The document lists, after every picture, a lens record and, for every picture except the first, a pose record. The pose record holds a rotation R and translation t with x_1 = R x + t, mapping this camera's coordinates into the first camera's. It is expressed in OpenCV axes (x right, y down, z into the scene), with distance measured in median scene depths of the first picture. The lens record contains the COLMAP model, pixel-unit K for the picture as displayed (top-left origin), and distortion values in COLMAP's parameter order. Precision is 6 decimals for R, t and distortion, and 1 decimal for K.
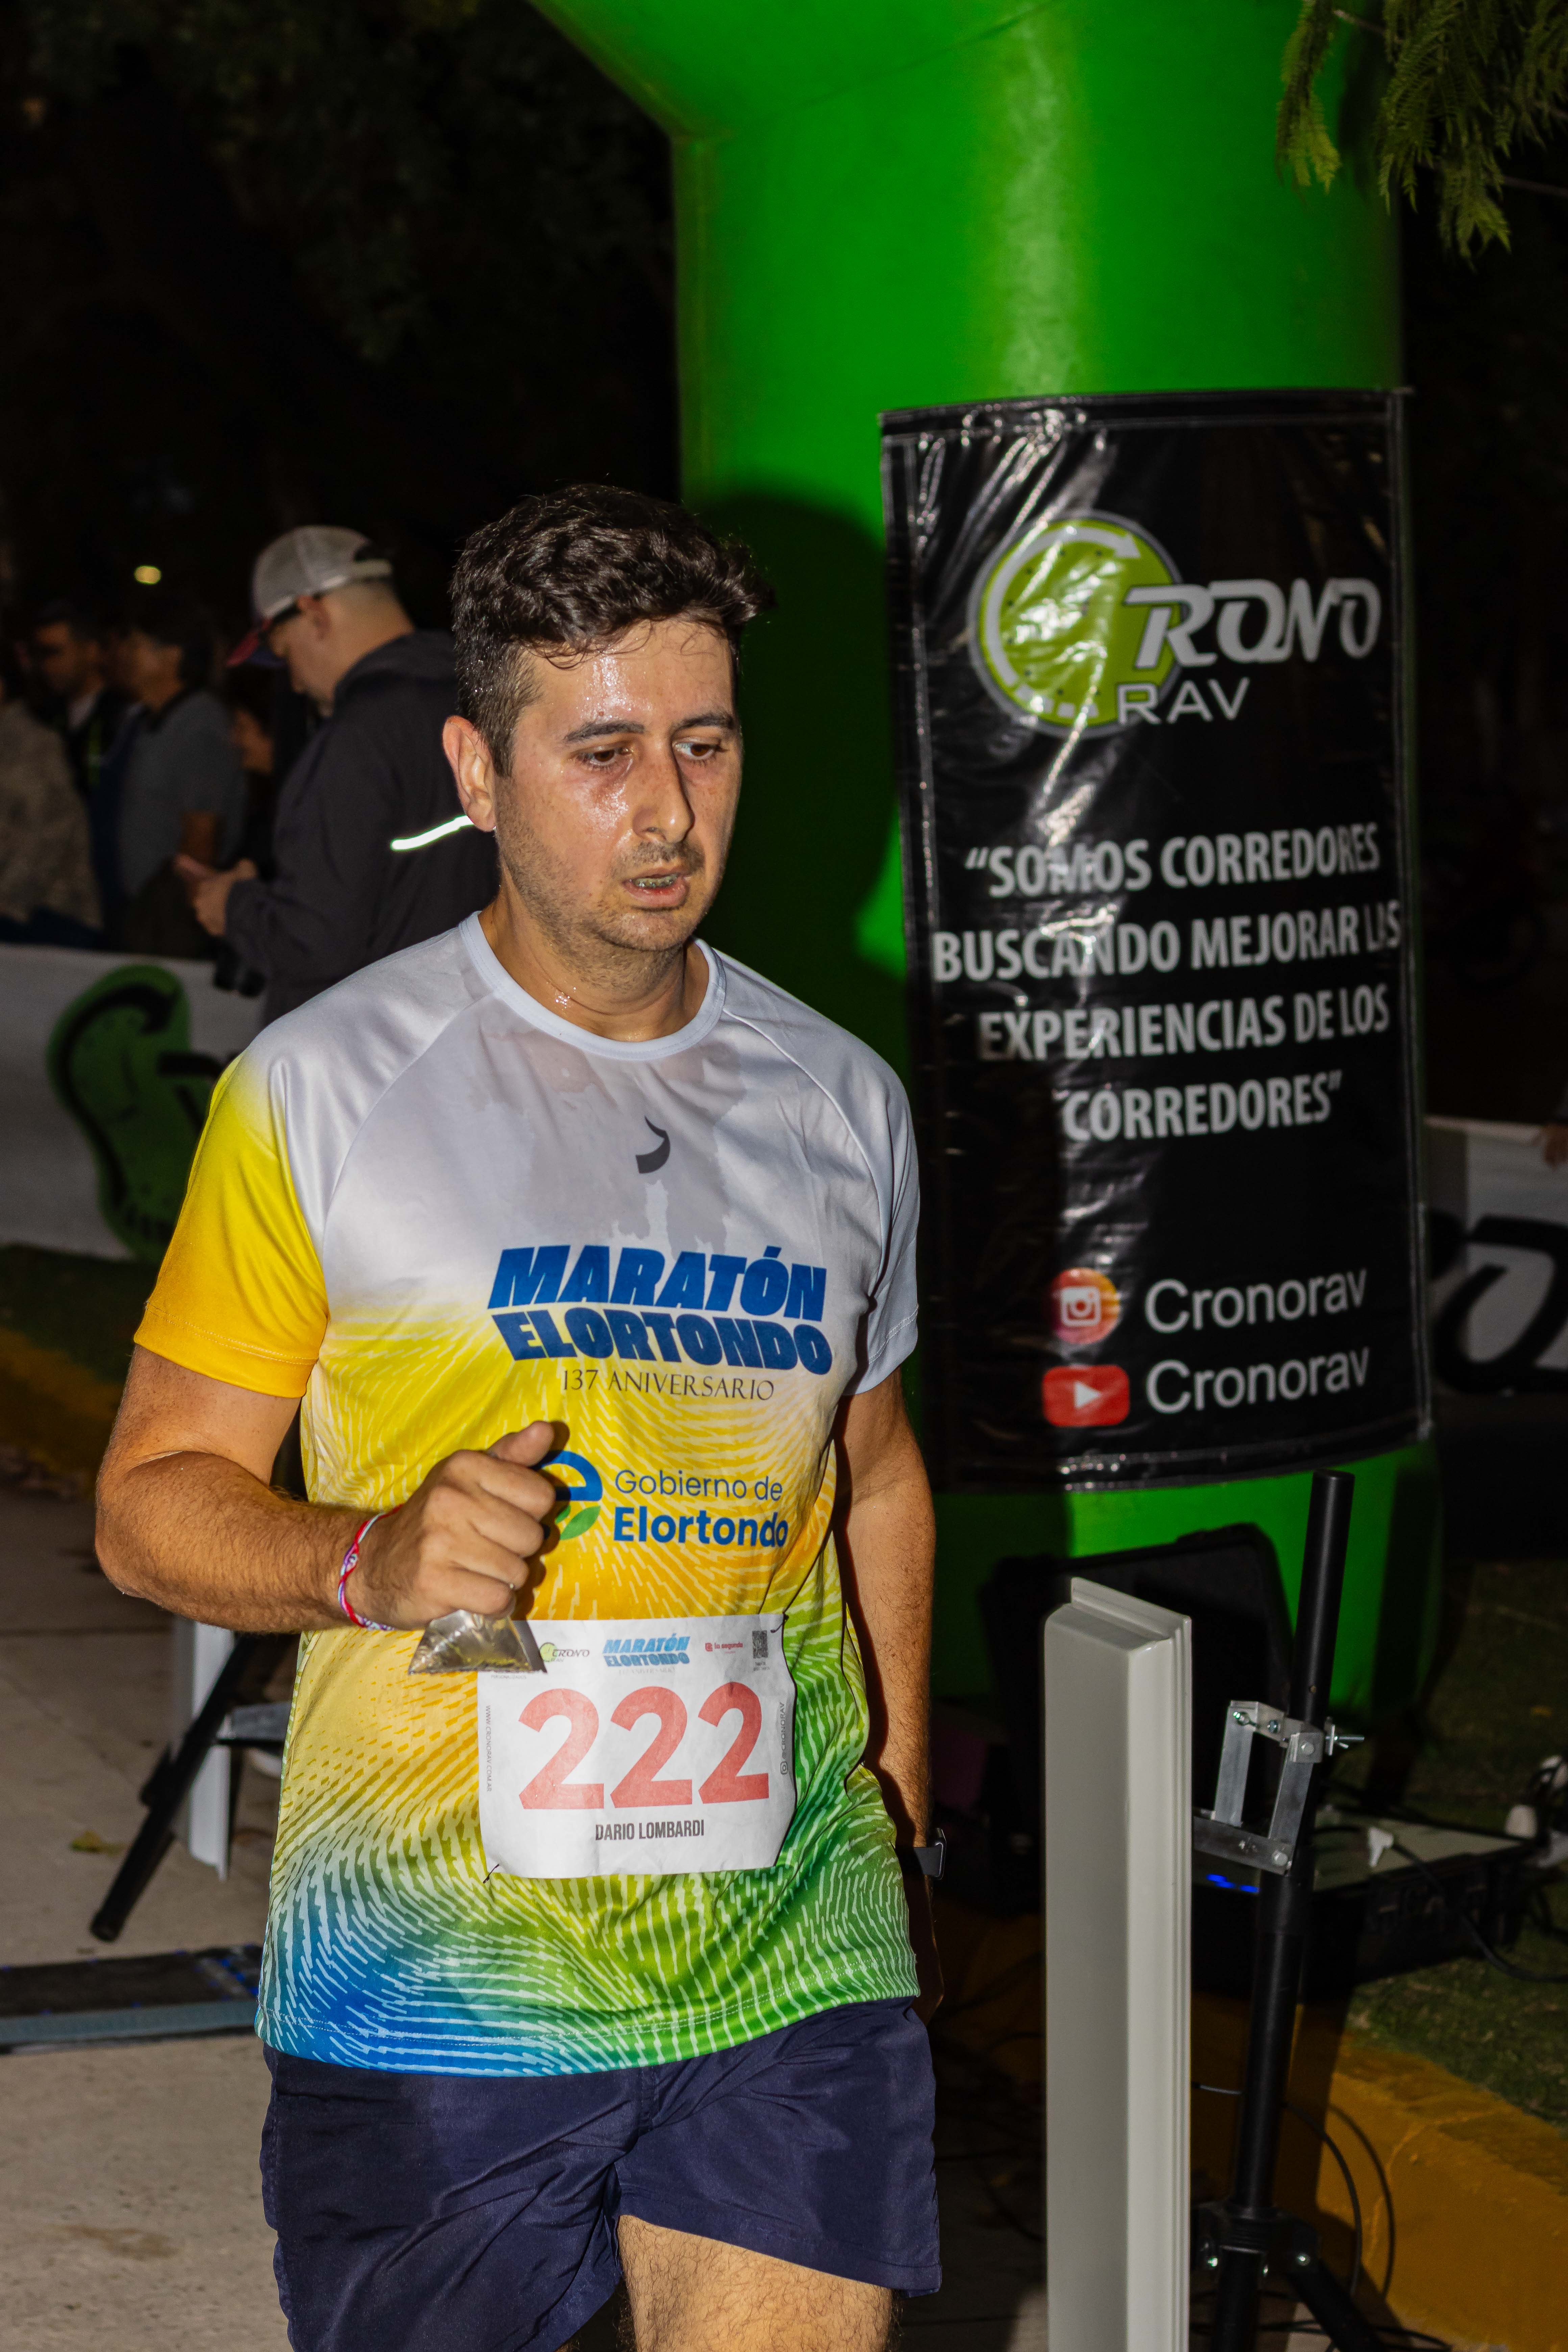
lens RADIAL K [[5528.9, 0, 781.5], [0, 5528.9, 1172.2], [0, 0, 1]] dist [-0.088324, -0.037284]
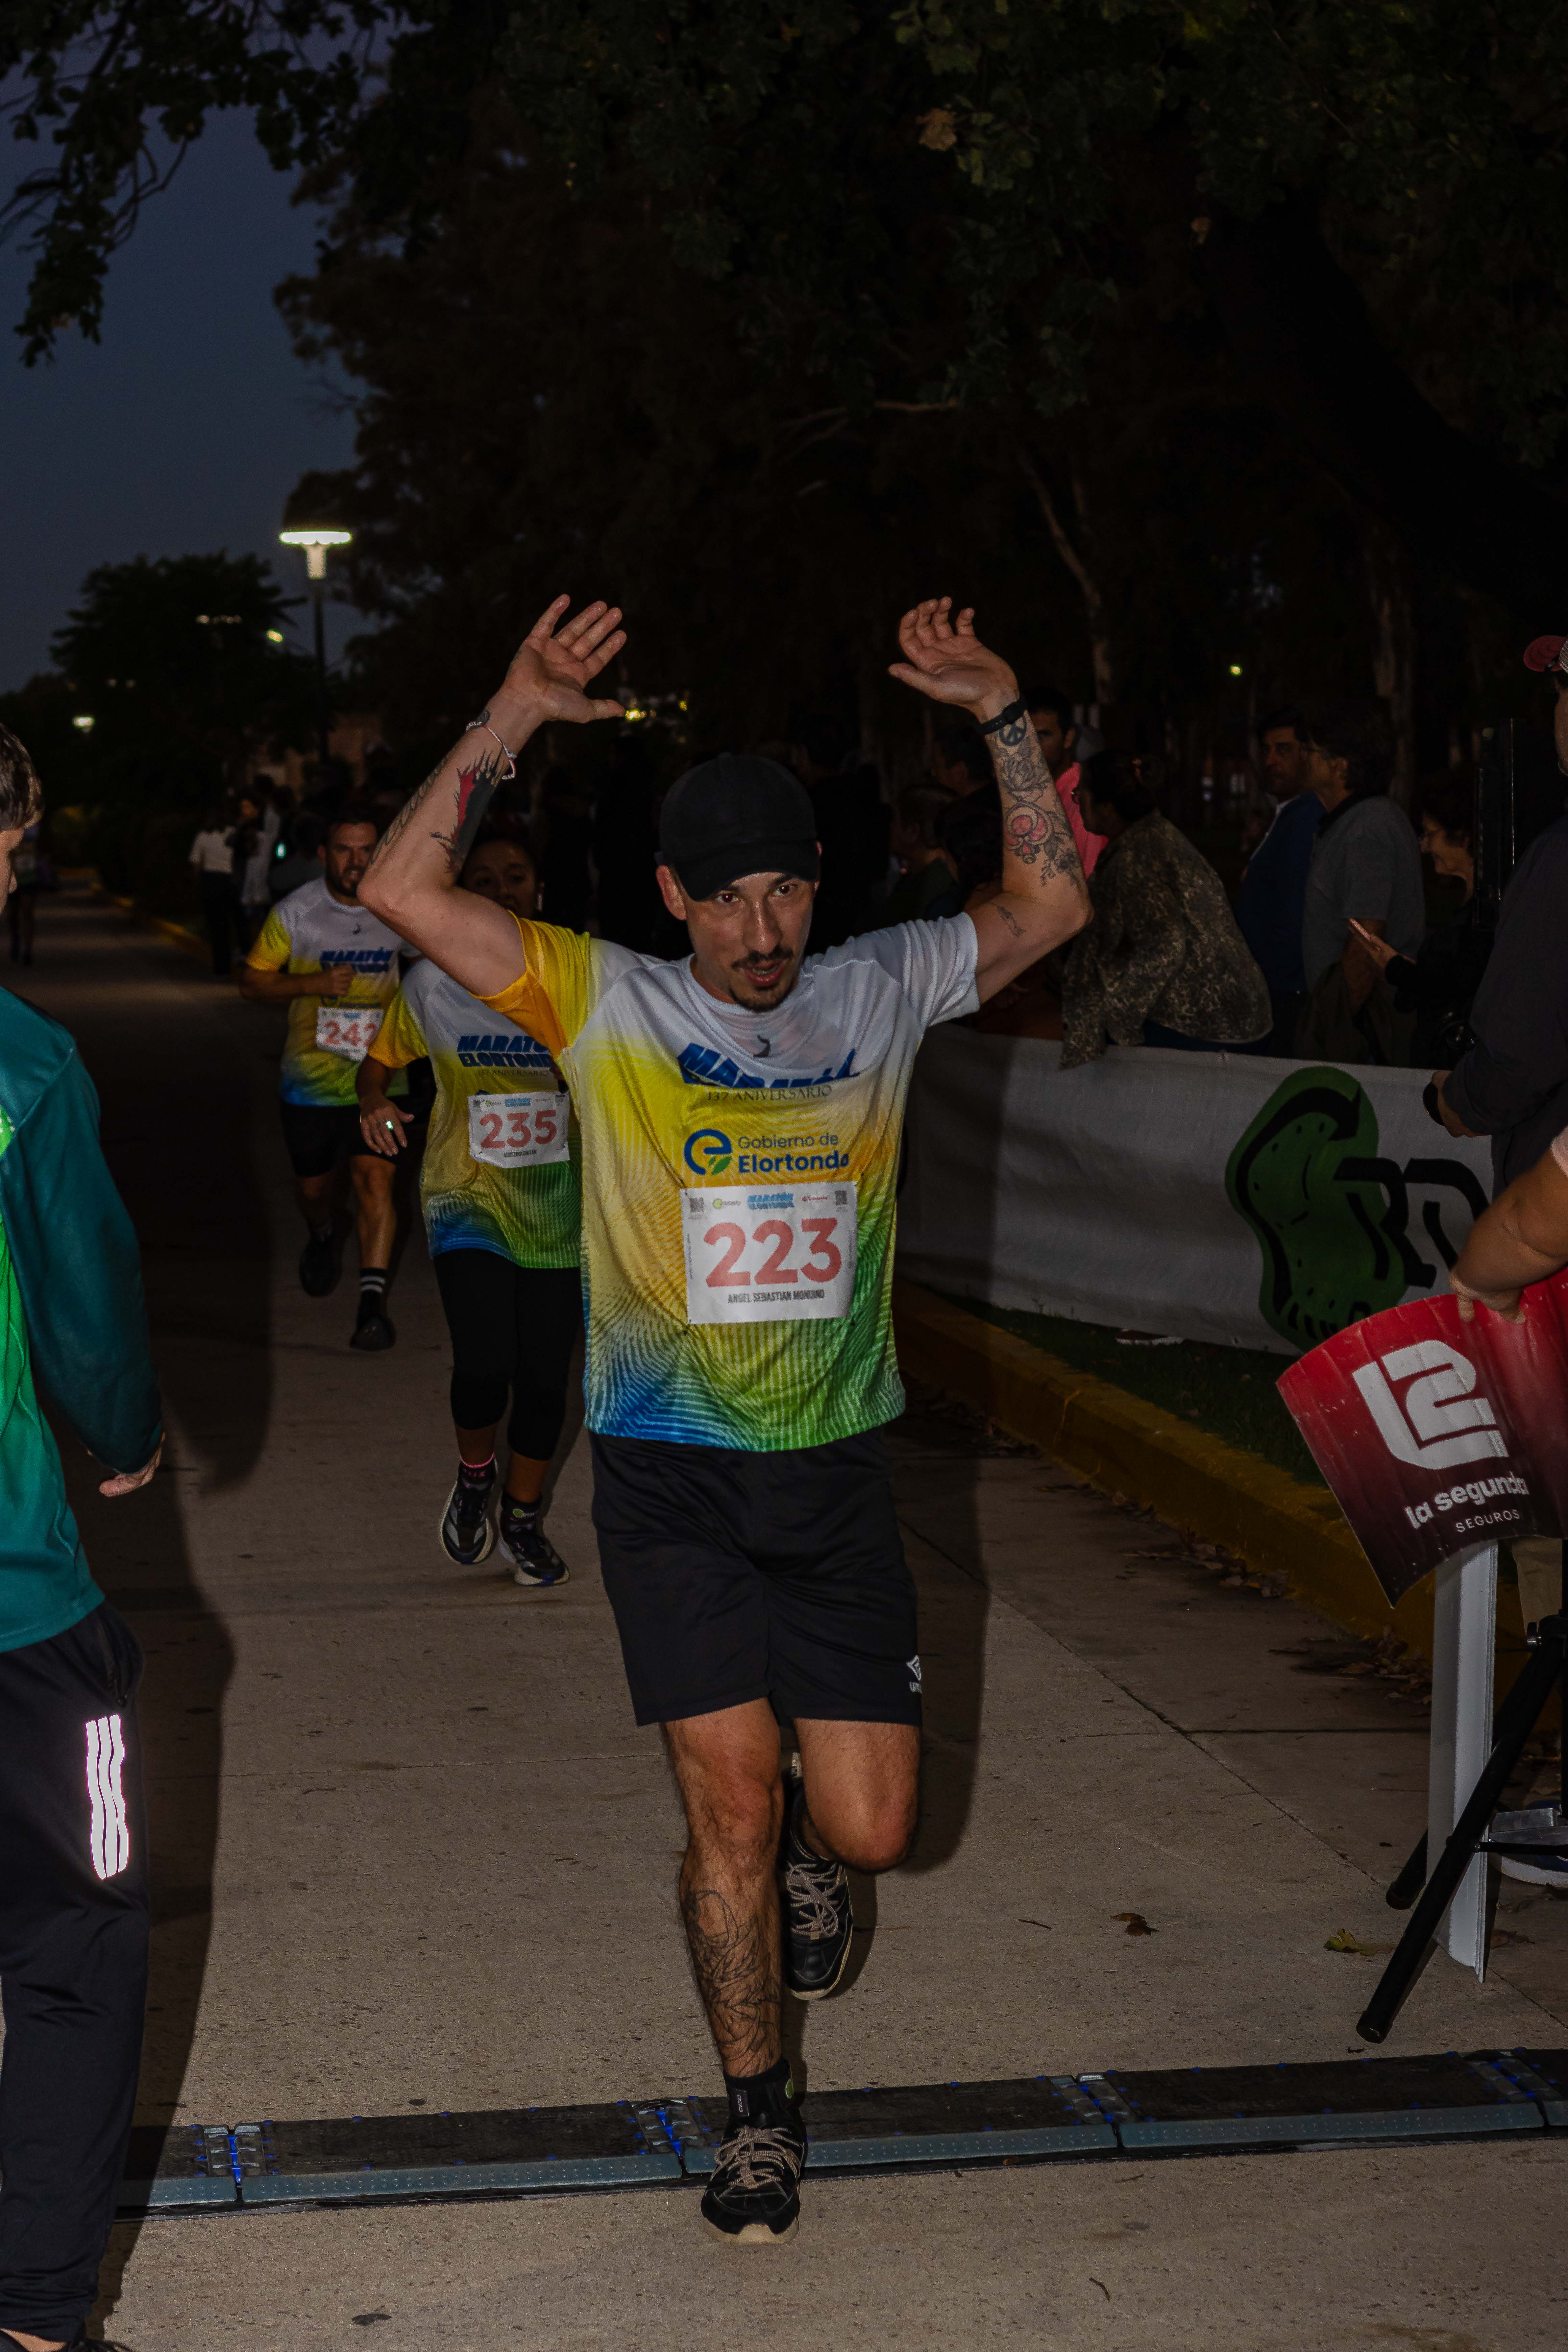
lens RADIAL K [[5496.6, 0, 786.1], [0, 5496.6, 1169.5], [0, 0, 1]] dist [-0.089948, 0.019946]
pose [[0.981048, -0.000957, -0.193764, -0.033369], [-0.002289, 0.999861, -0.016526, -0.004498], [0.193752, 0.016656, 0.980909, -0.015962]]
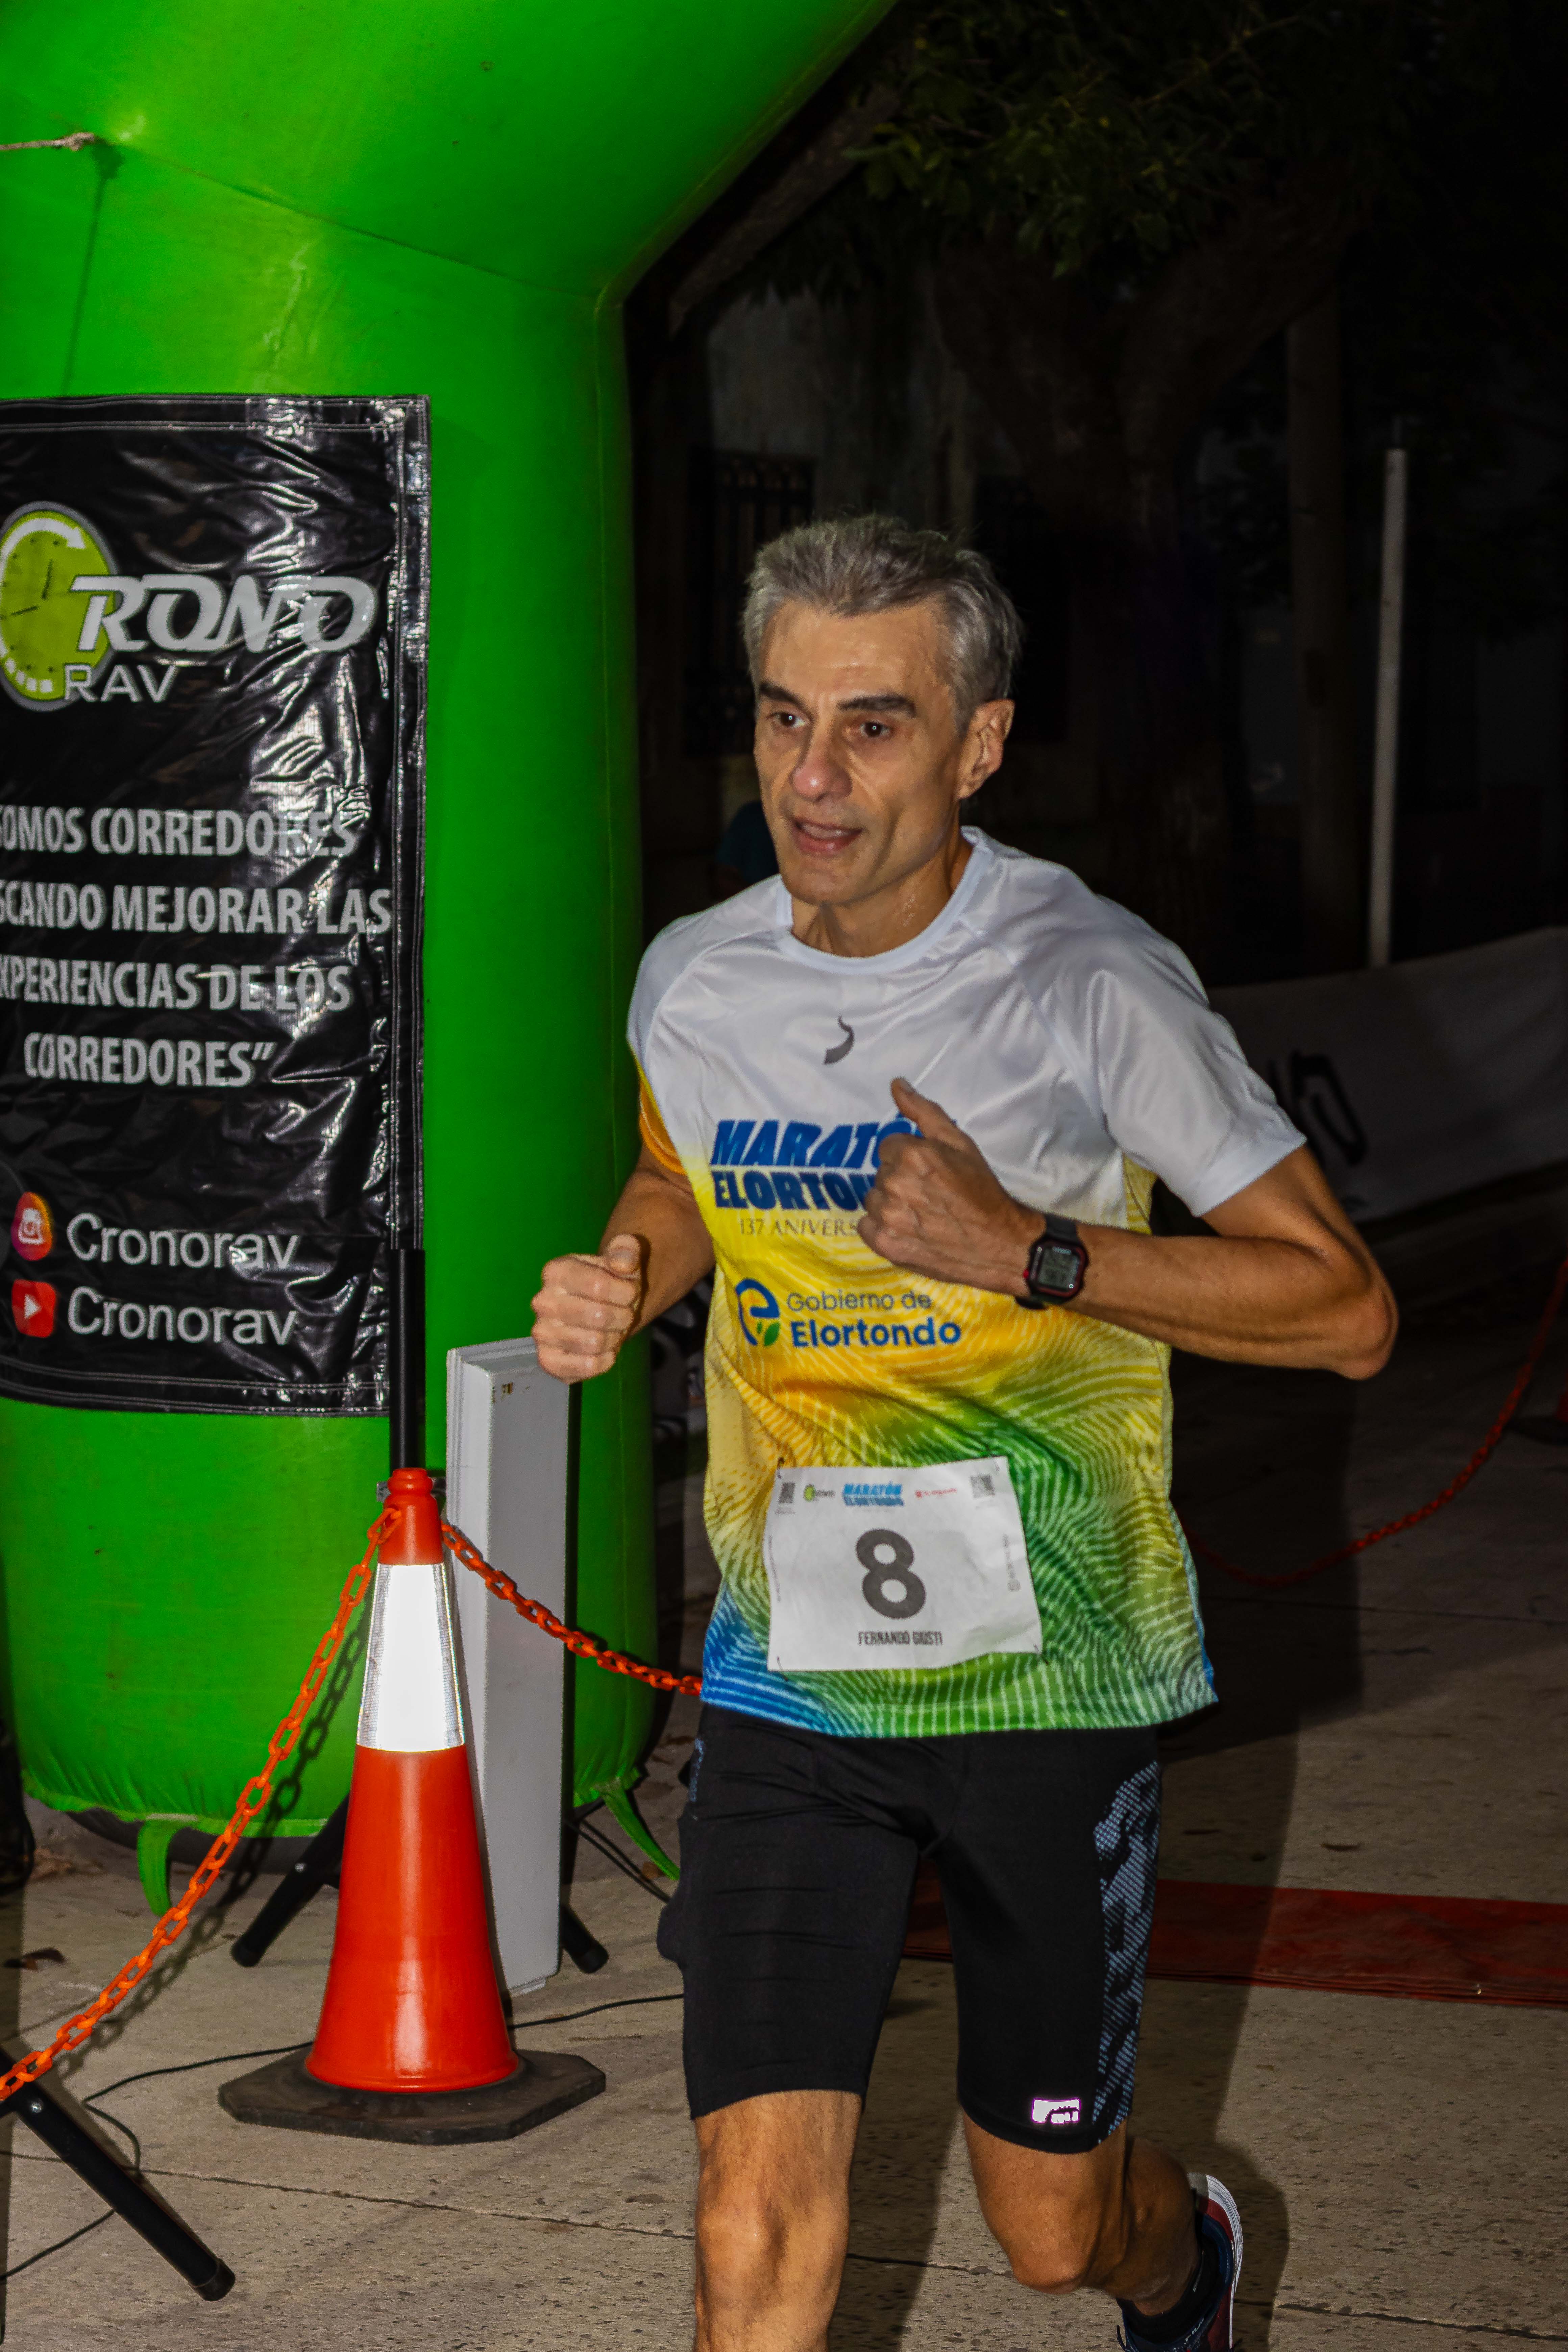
lens RADIAL K [[5468.3, 0, 781.4], [0, 5468.3, 1173.1], [0, 0, 1]] dist [-0.101745, 0.061714]
pose [[0.659904, 0.121606, -0.741444, 0.961048], [-0.112226, 0.991698, 0.062767, -0.071467], [0.742921, 0.041789, 0.668073, 0.384070]]
